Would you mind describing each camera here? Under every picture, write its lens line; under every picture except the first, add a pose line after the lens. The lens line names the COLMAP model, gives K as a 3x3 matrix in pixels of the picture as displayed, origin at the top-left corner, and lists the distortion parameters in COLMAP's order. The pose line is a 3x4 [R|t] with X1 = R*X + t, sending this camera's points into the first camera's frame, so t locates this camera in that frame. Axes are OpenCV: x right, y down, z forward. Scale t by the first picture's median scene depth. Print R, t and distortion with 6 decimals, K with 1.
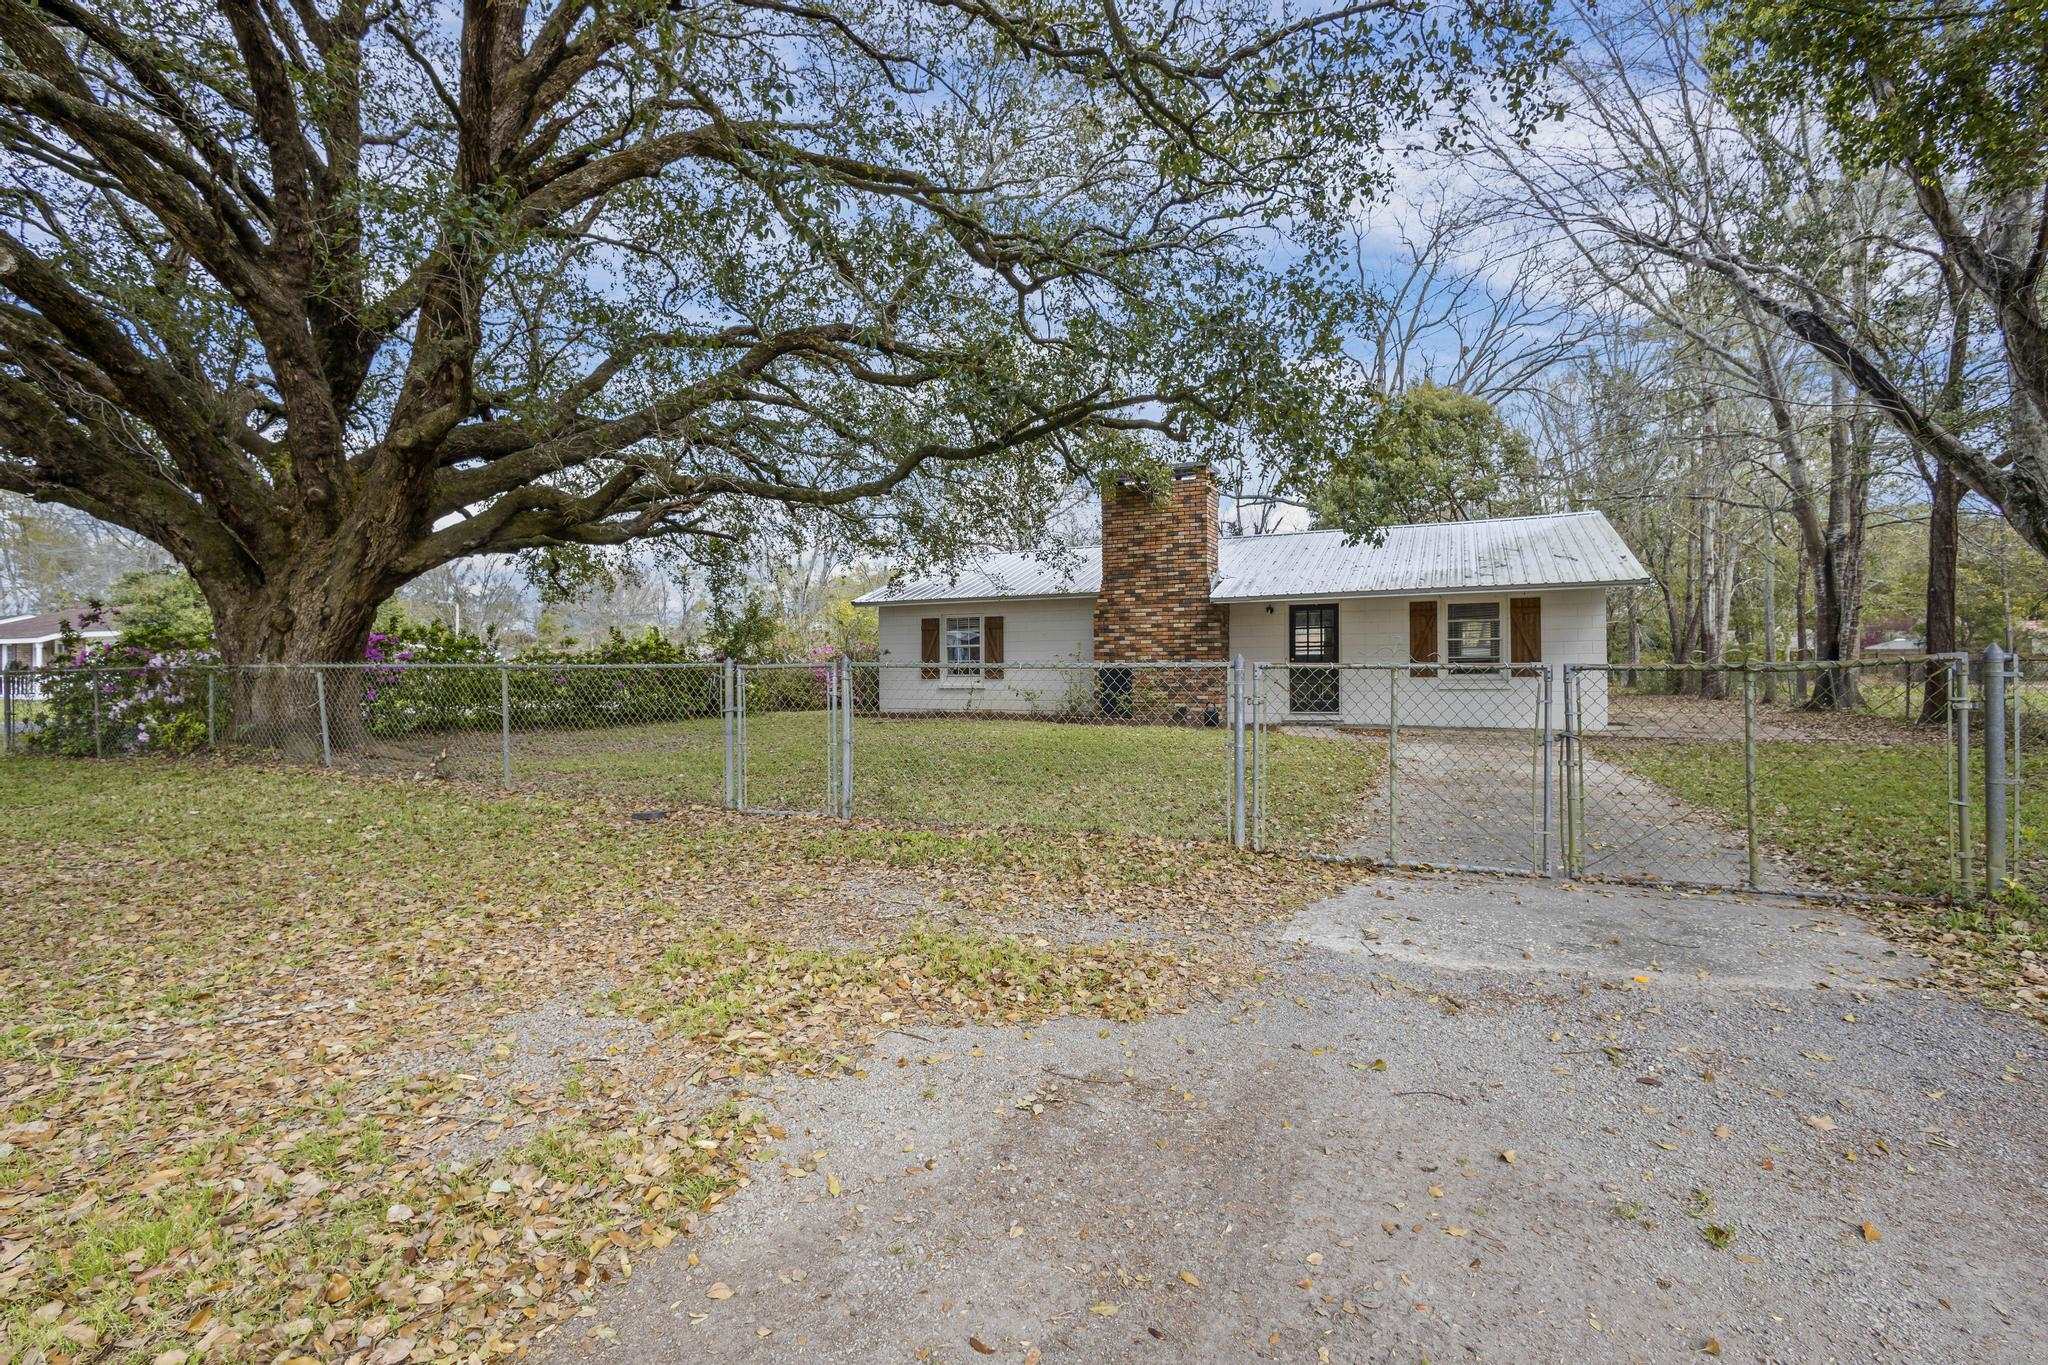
lens RADIAL K [[943.1, 0, 1030.7], [0, 943.1, 683.2], [0, 0, 1]] dist [0.008369, -0.000155]
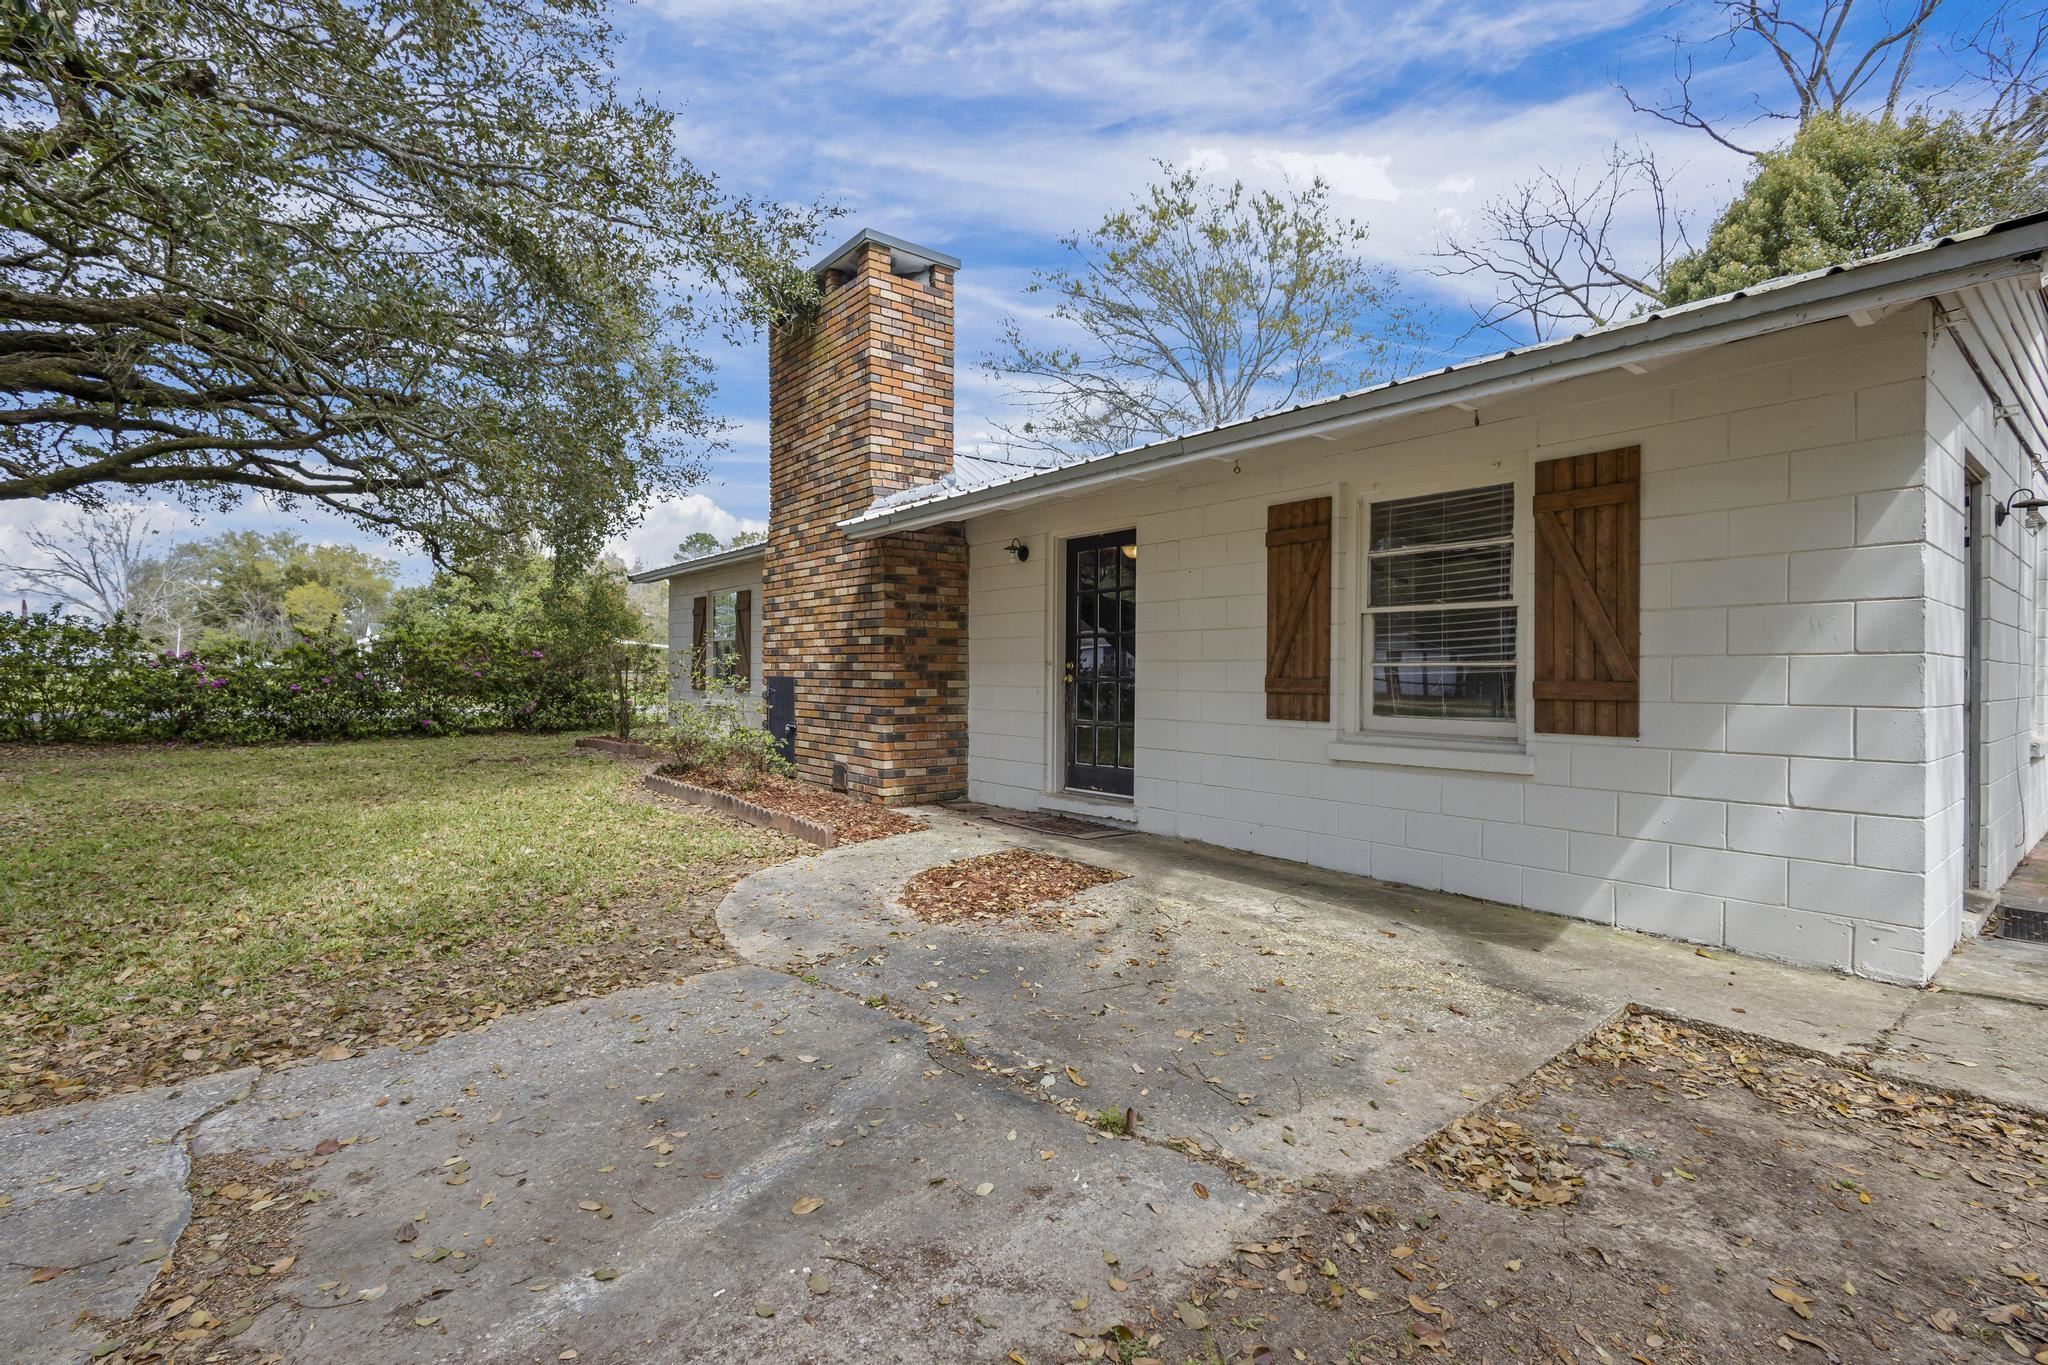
lens RADIAL K [[943.1, 0, 1031.6], [0, 943.1, 683.8], [0, 0, 1]] dist [0.008369, -0.000155]
pose [[0.899955, 0.016897, -0.435655, 0.443184], [-0.018414, 0.999830, 0.000738, -0.016593], [0.435593, 0.007358, 0.900114, 0.598249]]
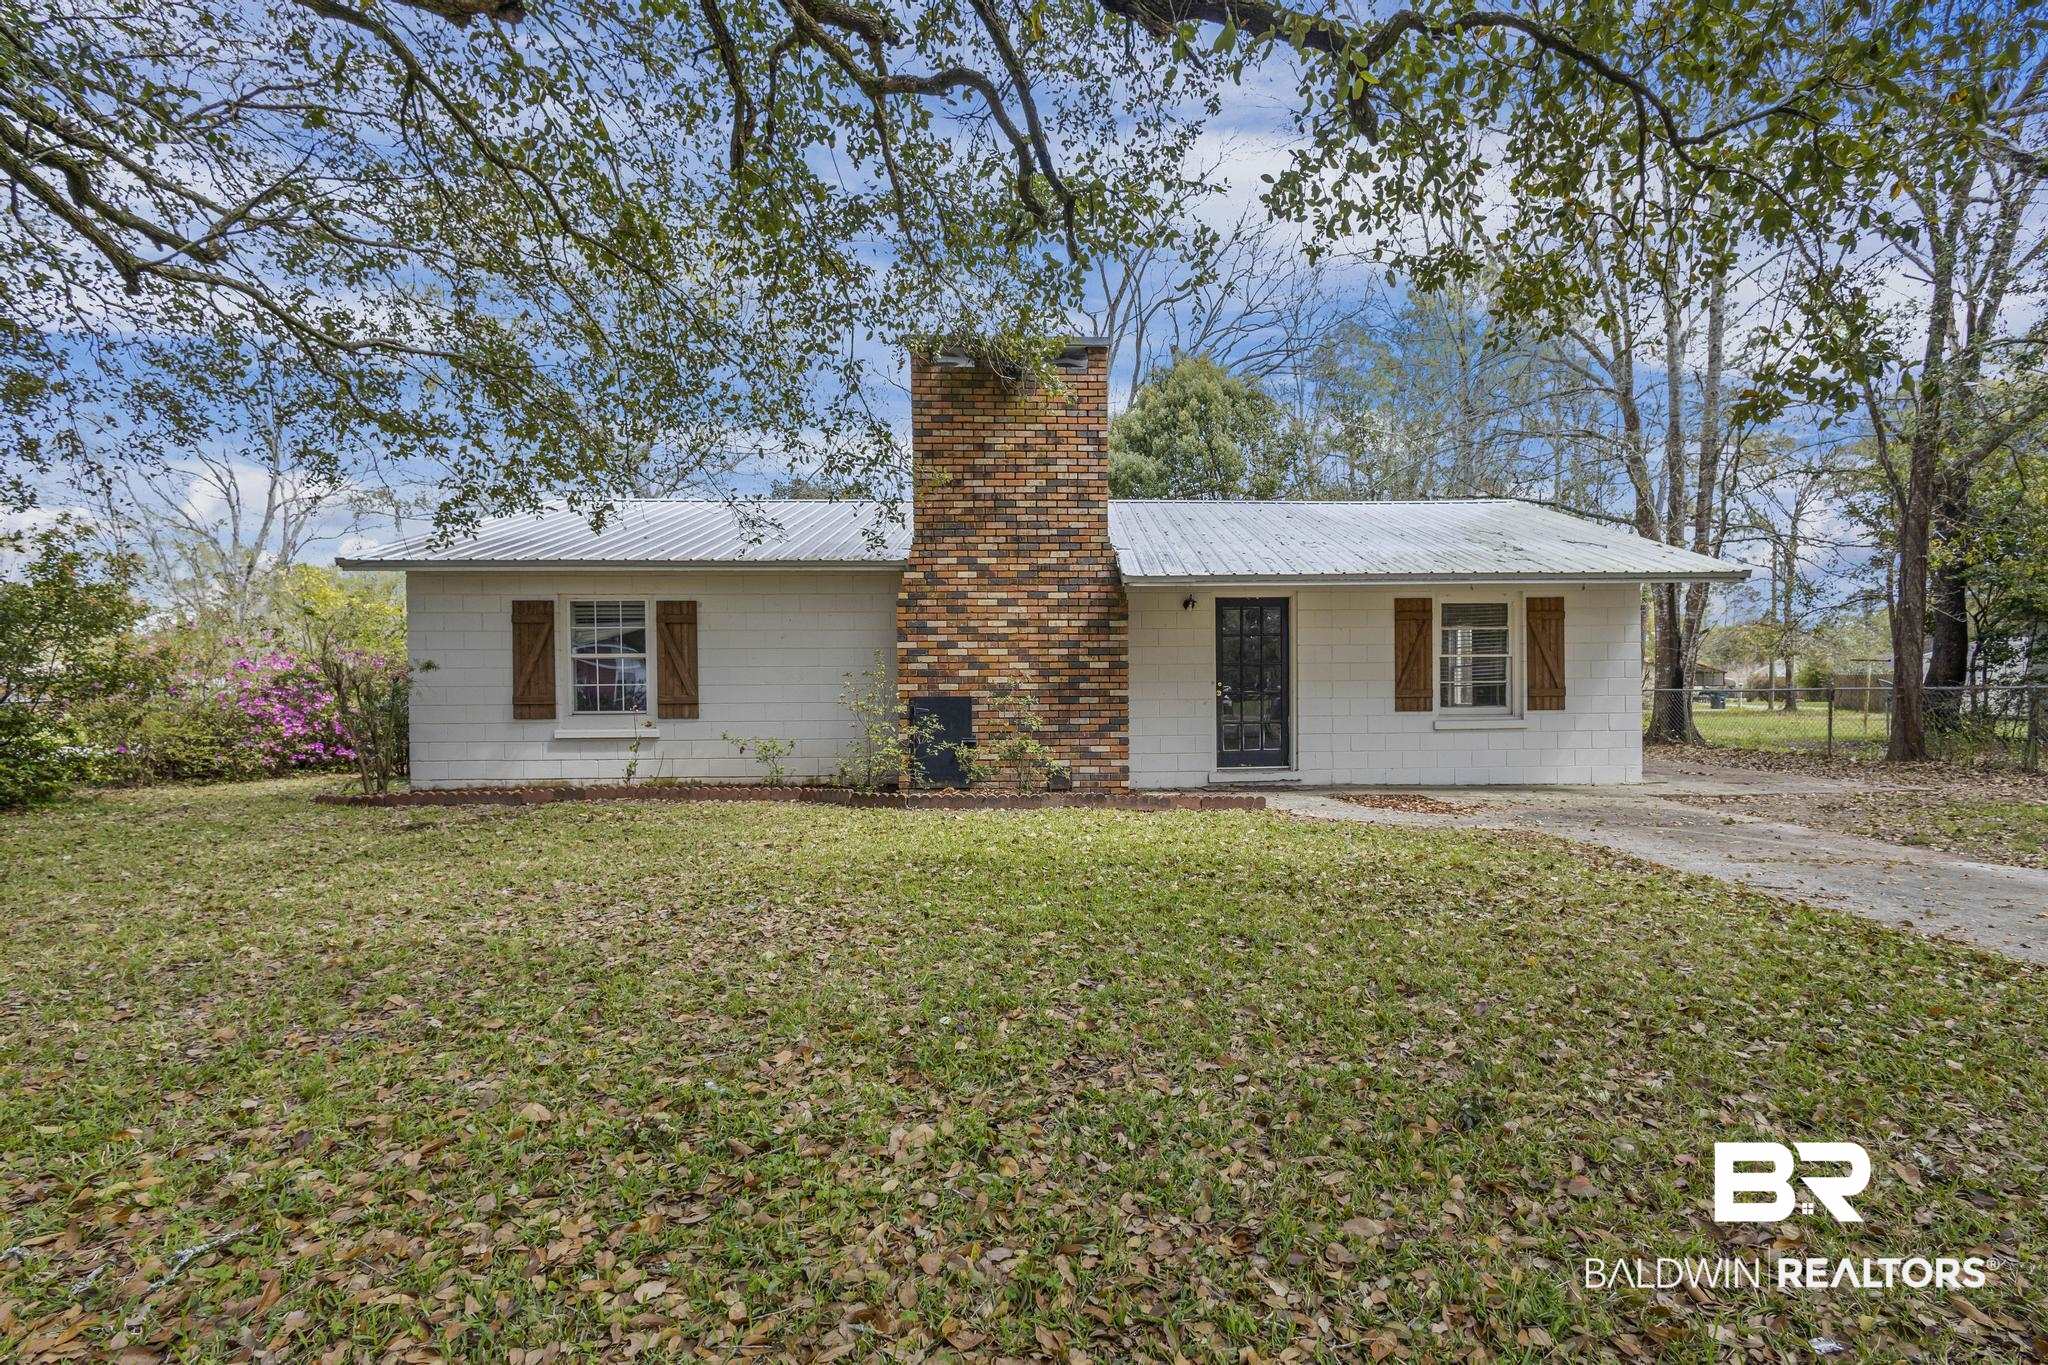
lens RADIAL K [[943.1, 0, 1088.1], [0, 943.1, 702.4], [0, 0, 1]] dist [0.008369, -0.000155]
pose [[0.891220, -0.009284, 0.453477, -0.083046], [0.008494, 0.999957, 0.003779, -0.015513], [-0.453492, 0.000484, 0.891260, 0.474371]]
